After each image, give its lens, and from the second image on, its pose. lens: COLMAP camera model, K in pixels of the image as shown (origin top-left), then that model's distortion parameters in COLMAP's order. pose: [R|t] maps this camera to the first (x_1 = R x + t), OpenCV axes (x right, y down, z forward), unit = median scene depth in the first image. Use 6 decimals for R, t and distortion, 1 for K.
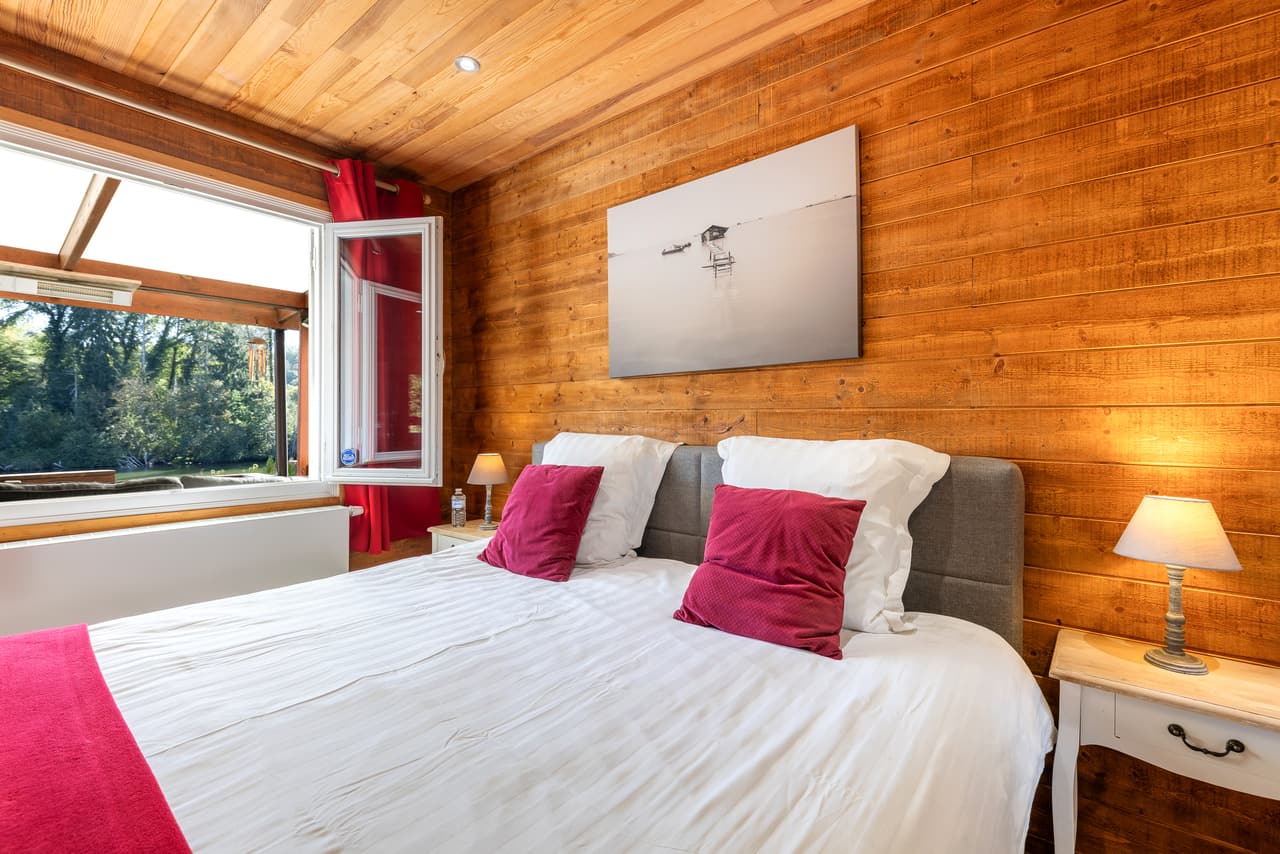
lens RADIAL K [[549.1, 0, 648.5], [0, 549.1, 382.5], [0, 0, 1]] dist [0.009244, -0.005958]
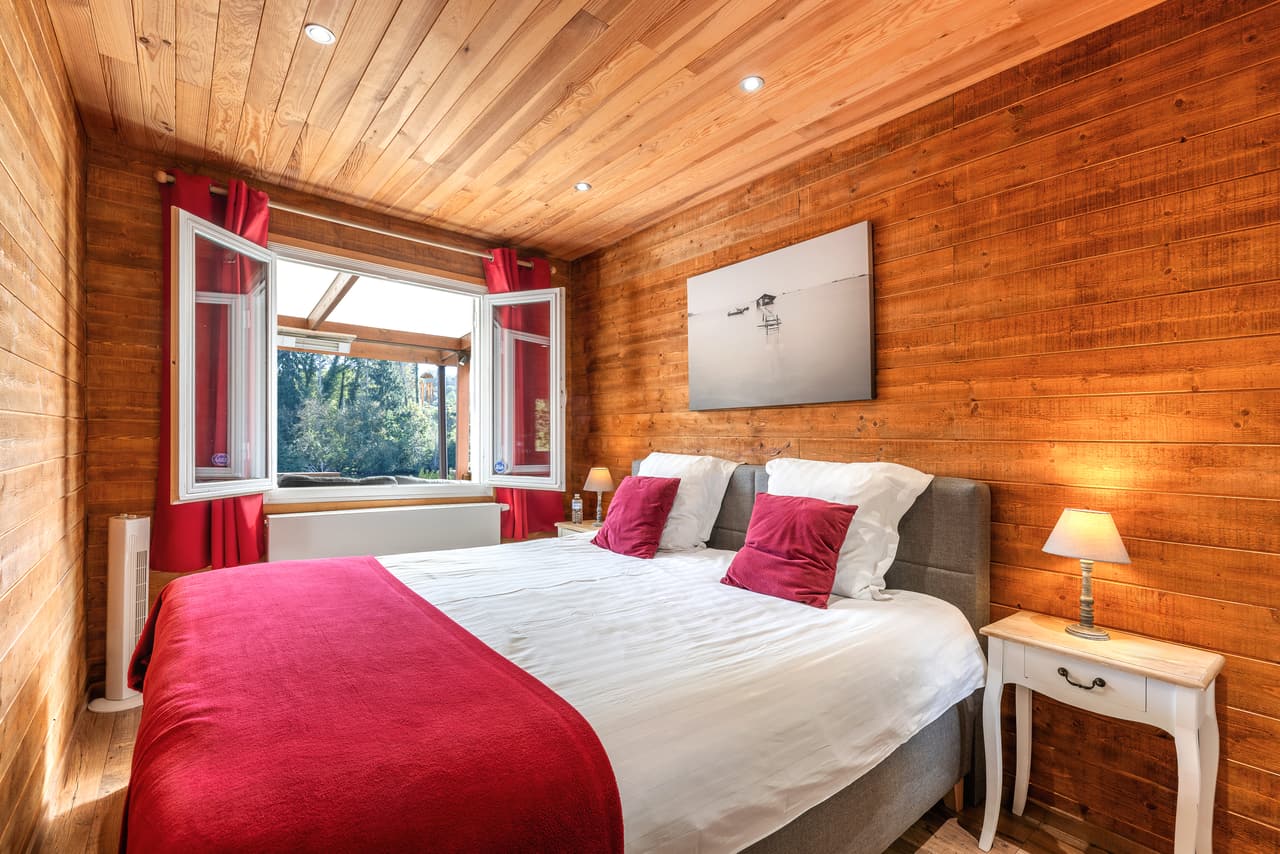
lens RADIAL K [[558.2, 0, 642.9], [0, 558.2, 448.3], [0, 0, 1]] dist [0.000672, -0.004686]
pose [[0.976927, 0.022476, -0.212389, 0.139119], [-0.005879, 0.996900, 0.078453, -0.030839], [0.213494, -0.075394, 0.974031, -0.403184]]
